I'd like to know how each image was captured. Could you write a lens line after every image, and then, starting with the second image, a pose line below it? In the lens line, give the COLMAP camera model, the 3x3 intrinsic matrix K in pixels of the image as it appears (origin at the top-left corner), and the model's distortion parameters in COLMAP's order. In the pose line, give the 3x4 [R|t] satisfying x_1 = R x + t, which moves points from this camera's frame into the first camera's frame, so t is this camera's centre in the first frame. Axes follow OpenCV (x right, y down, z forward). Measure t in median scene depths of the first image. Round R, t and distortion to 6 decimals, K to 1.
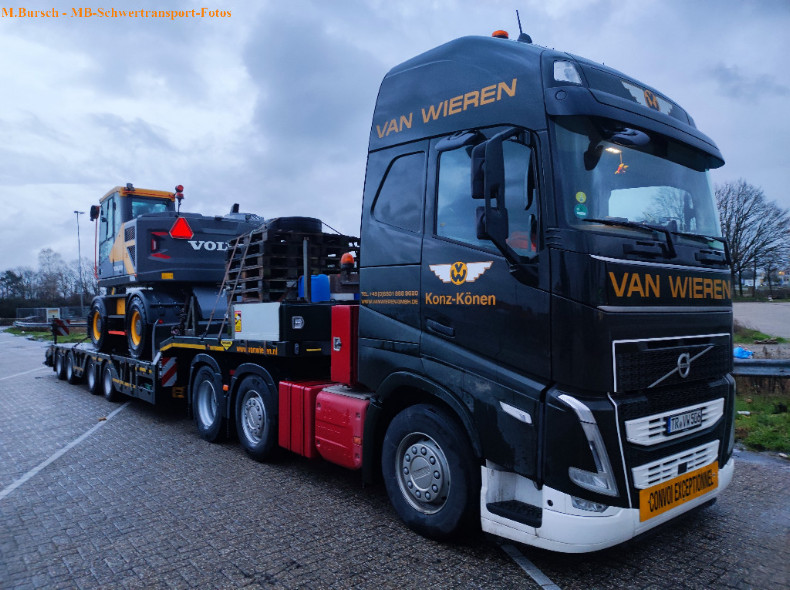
lens RADIAL K [[608.0, 0, 379.6], [0, 608.0, 295.8], [0, 0, 1]] dist [-0.004577, -0.002701]
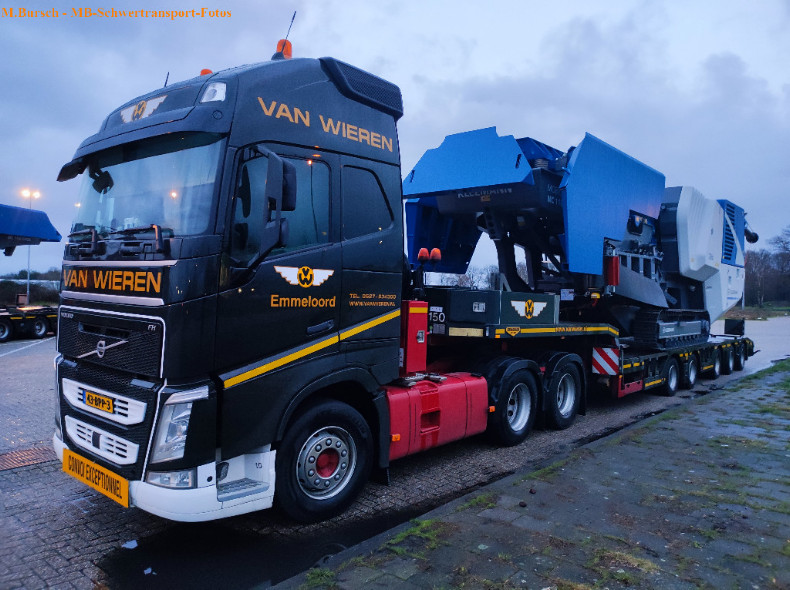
lens RADIAL K [[608.0, 0, 379.6], [0, 608.0, 295.8], [0, 0, 1]] dist [-0.004577, -0.002701]
pose [[-0.151365, -0.011652, 0.988409, -0.939651], [-0.041589, 0.999120, 0.005410, -0.015624], [-0.987603, -0.040288, -0.151716, 1.031810]]
